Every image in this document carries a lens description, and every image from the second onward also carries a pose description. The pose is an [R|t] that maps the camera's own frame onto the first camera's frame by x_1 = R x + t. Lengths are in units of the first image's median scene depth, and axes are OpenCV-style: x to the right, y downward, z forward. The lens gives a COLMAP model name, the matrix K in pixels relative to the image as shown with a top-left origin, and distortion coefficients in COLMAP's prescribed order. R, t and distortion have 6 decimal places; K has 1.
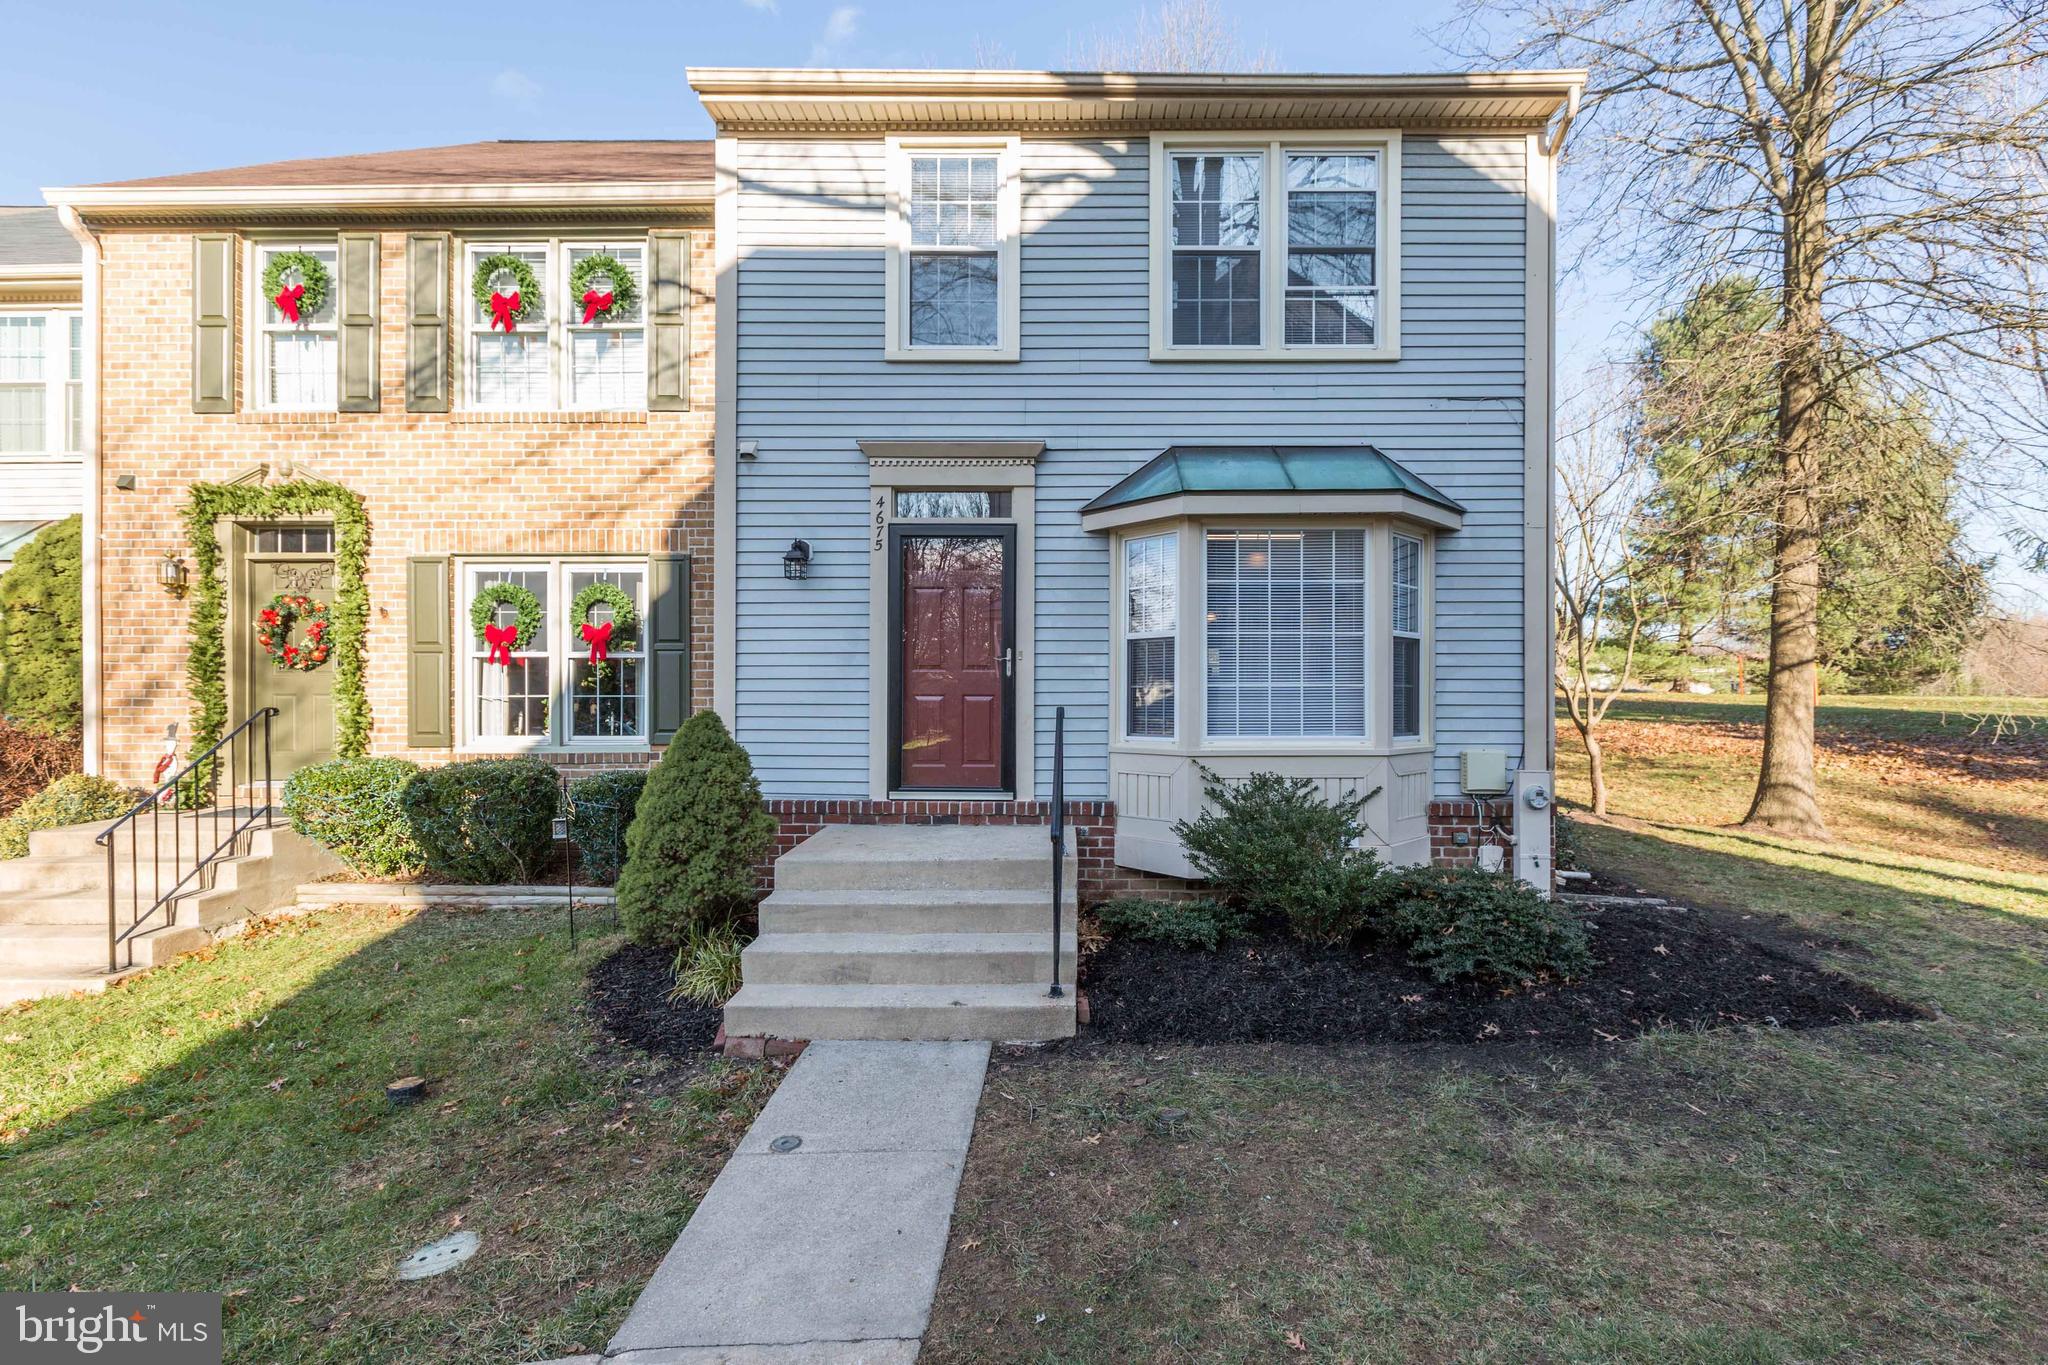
lens RADIAL K [[940.7, 0, 1023.8], [0, 940.7, 676.9], [0, 0, 1]] dist [-0.000797, 0.000766]
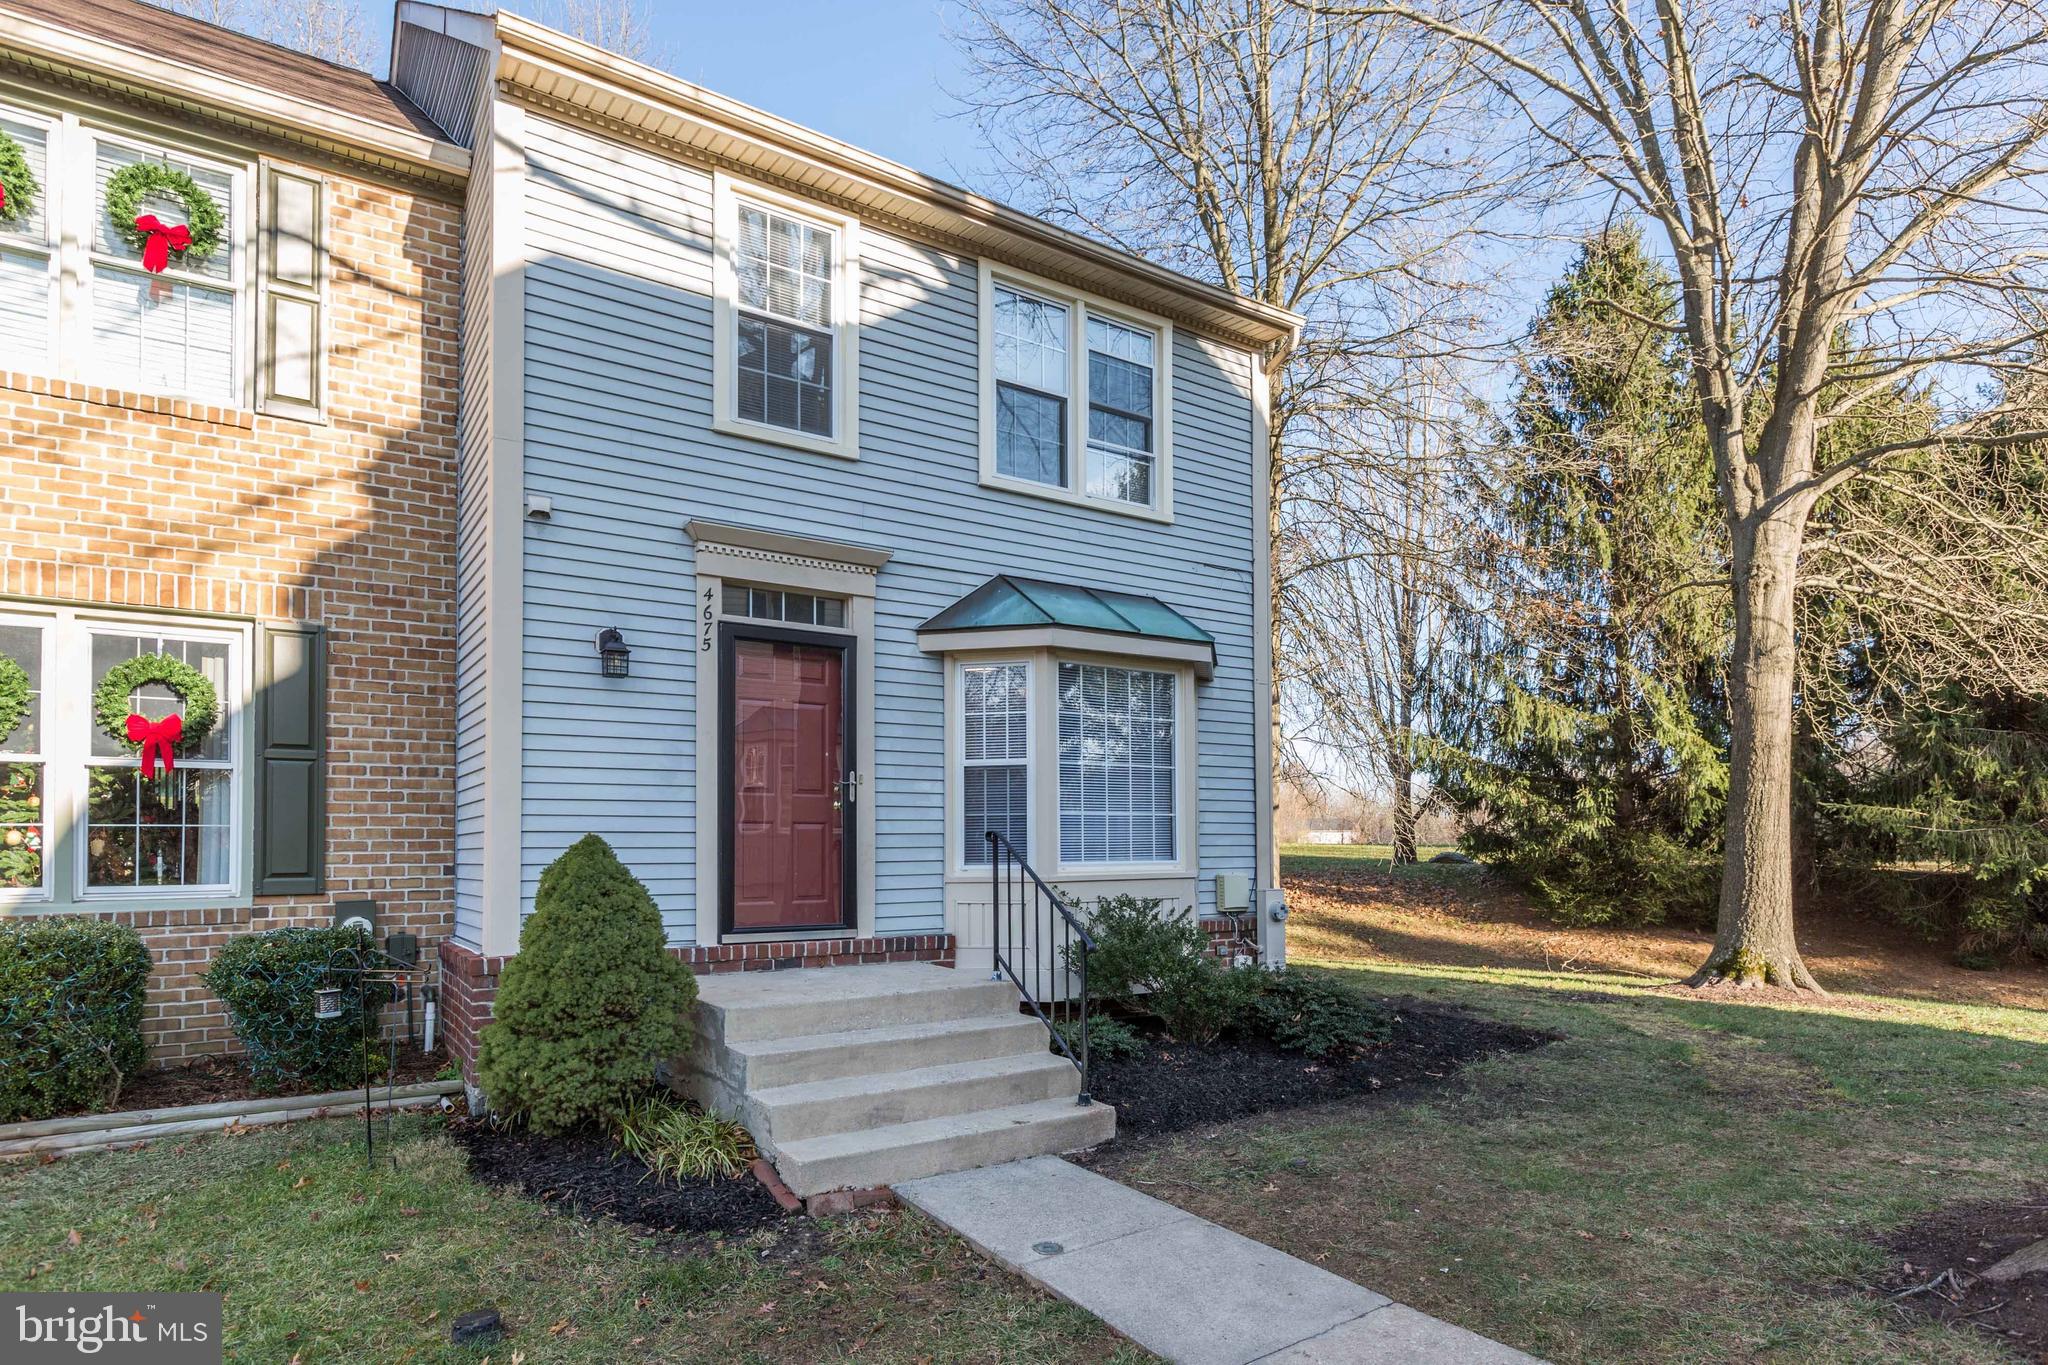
lens RADIAL K [[1122.9, 0, 1023.6], [0, 1122.9, 795.6], [0, 0, 1]] dist [0.002494, -0.002583]
pose [[0.826511, 0.021425, 0.562512, -0.483928], [-0.006491, 0.999572, -0.028535, 0.022994], [-0.562883, 0.019933, 0.826297, 0.005555]]
